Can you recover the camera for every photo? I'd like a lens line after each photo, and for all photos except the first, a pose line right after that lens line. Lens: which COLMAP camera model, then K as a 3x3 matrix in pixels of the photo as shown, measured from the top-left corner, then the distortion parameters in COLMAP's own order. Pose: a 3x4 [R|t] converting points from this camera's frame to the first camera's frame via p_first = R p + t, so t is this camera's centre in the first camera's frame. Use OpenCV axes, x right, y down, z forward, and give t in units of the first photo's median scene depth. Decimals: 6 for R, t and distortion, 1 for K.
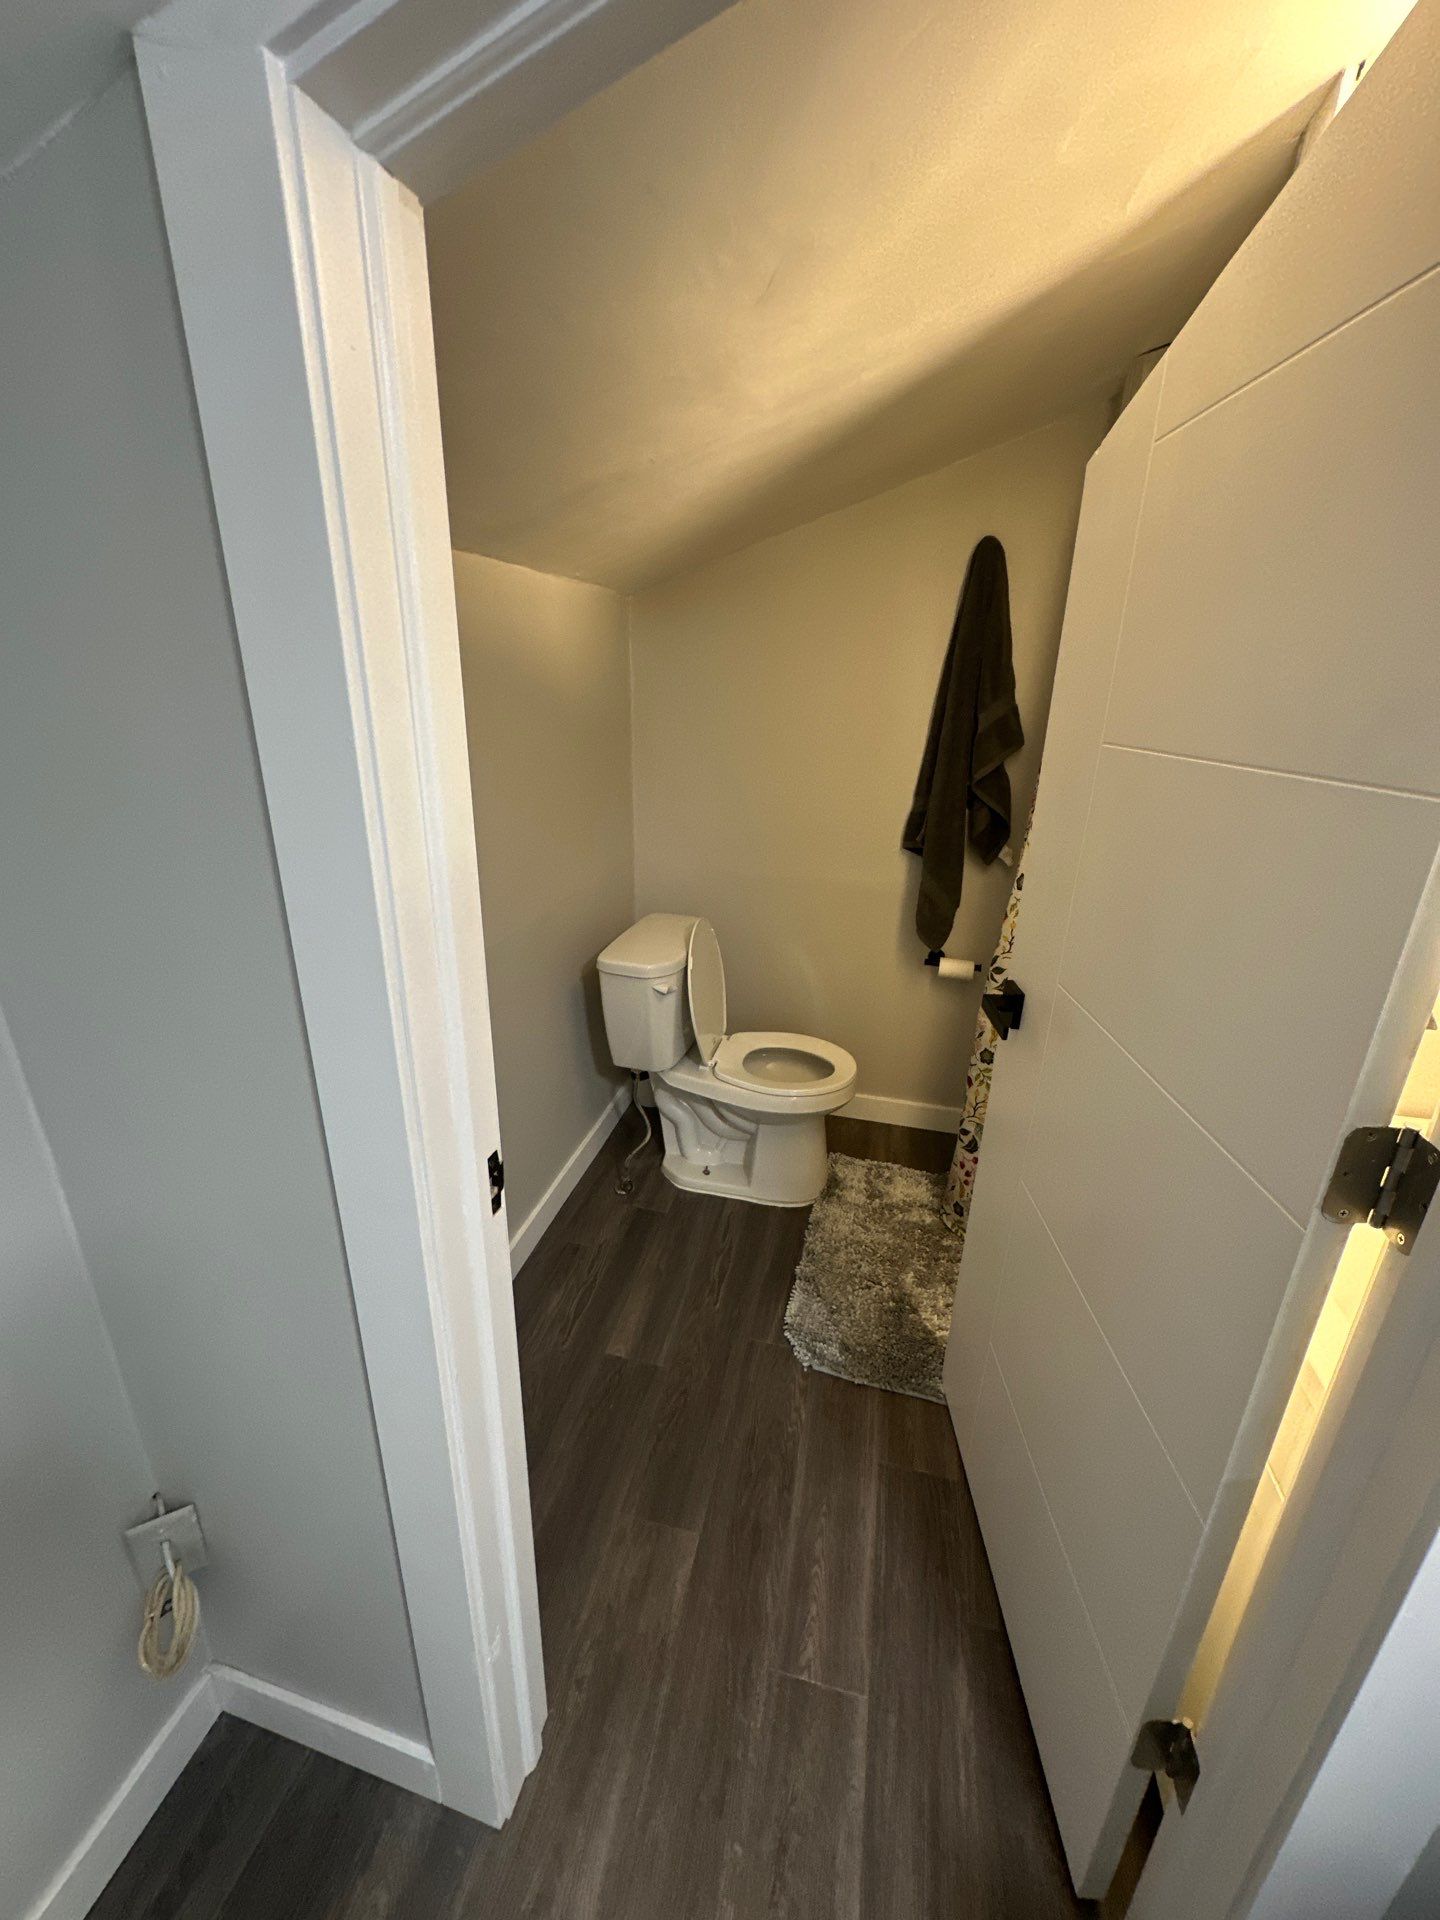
lens RADIAL K [[762.3, 0, 720.0], [0, 762.3, 960.0], [0, 0, 1]] dist [-0.003181, 0.000623]
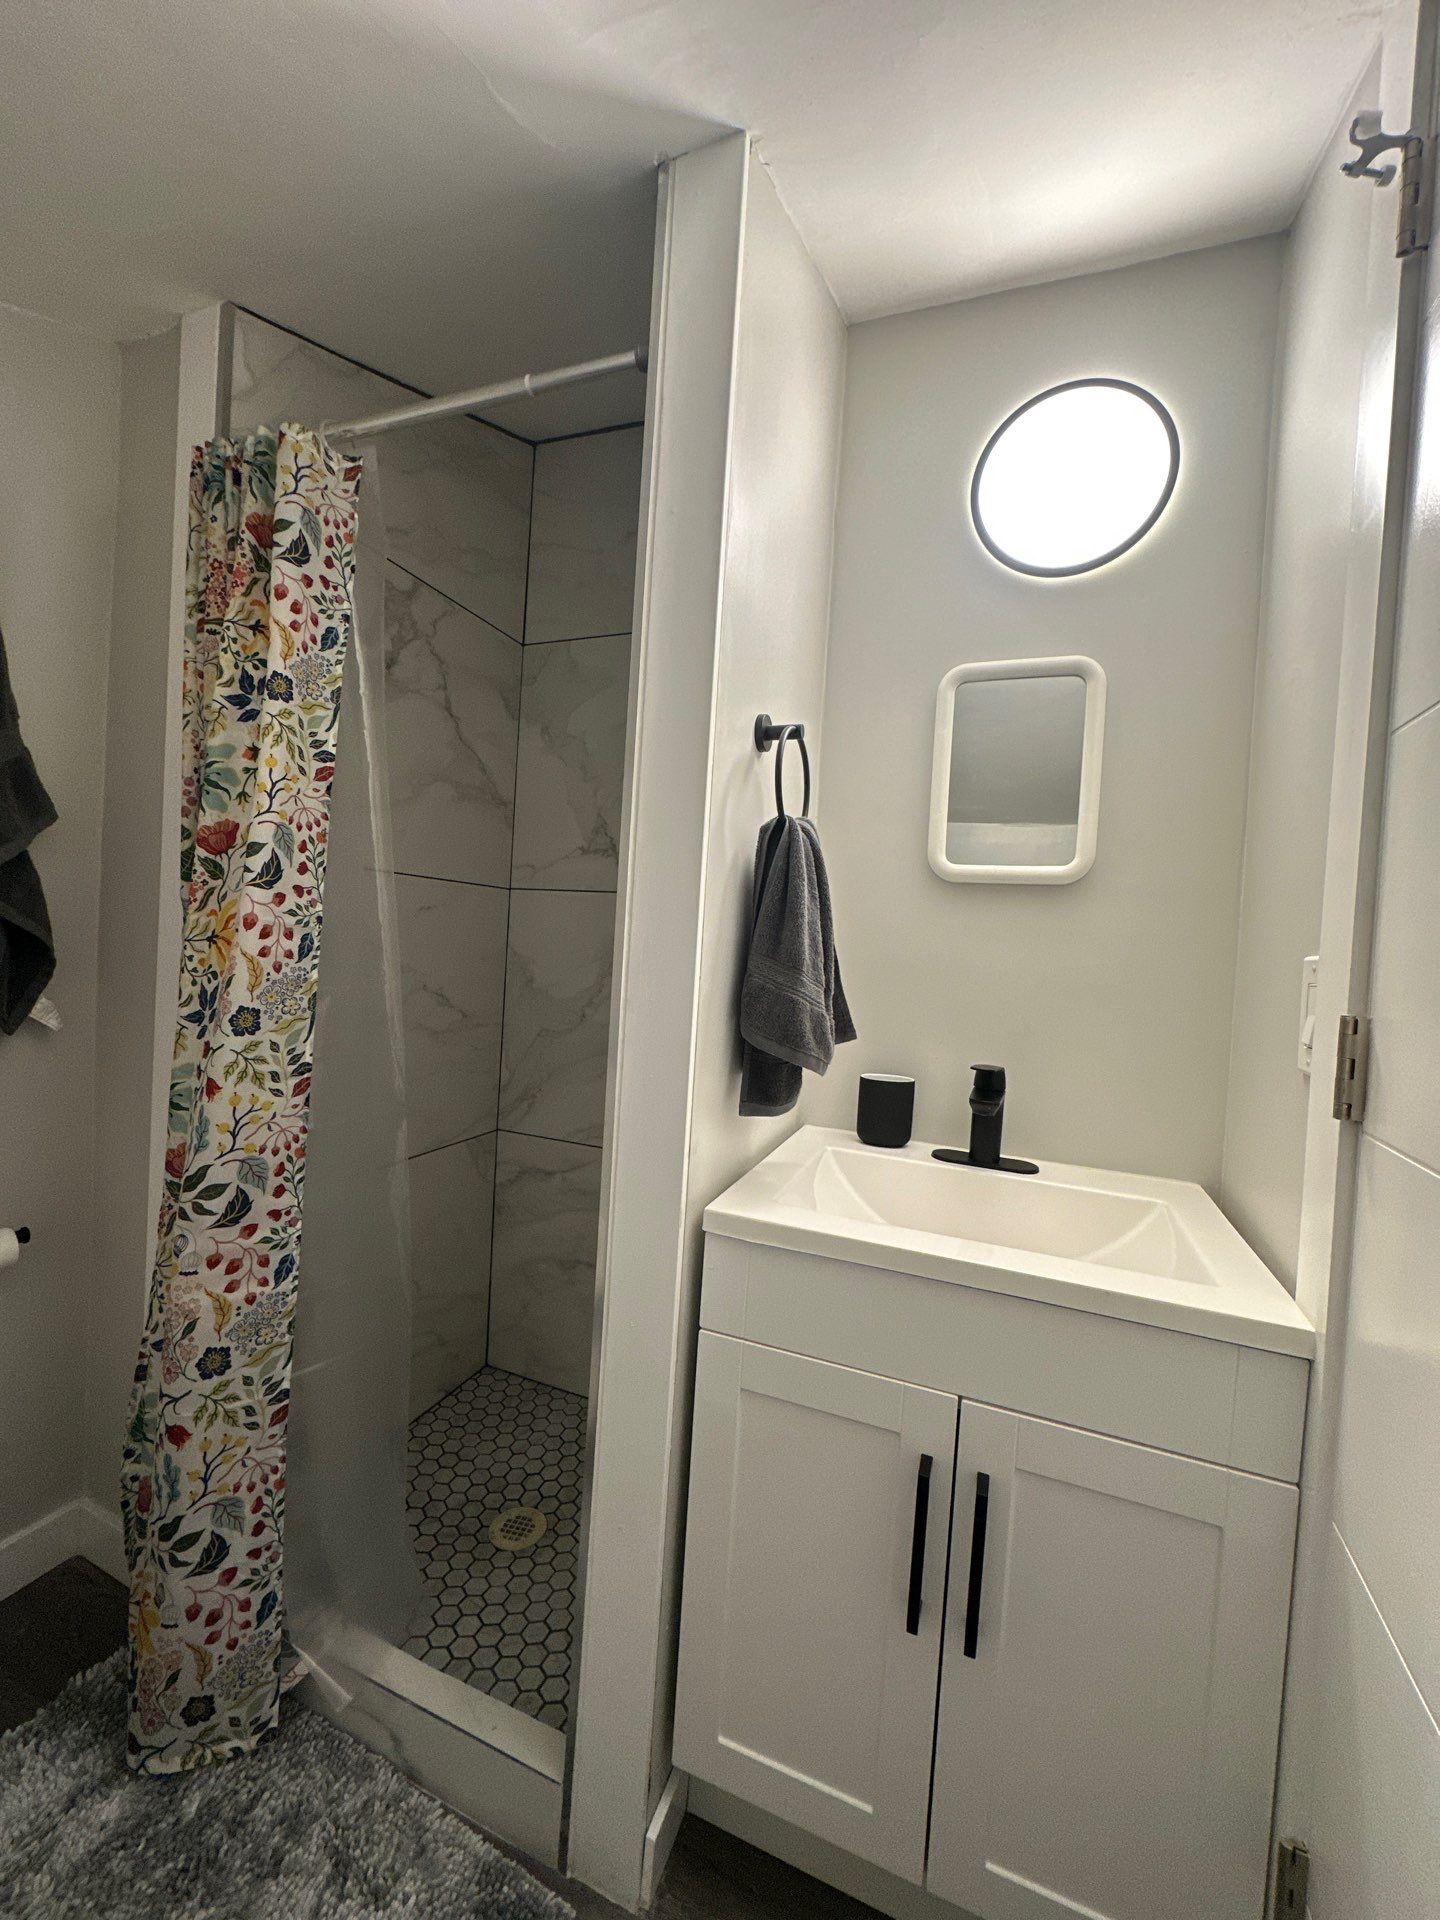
lens RADIAL K [[762.3, 0, 720.0], [0, 762.3, 960.0], [0, 0, 1]] dist [-0.003181, 0.000623]
pose [[0.148408, -0.033356, 0.988364, -0.101137], [0.280420, 0.959828, -0.009713, -0.034444], [-0.948335, 0.278599, 0.151800, 0.479084]]
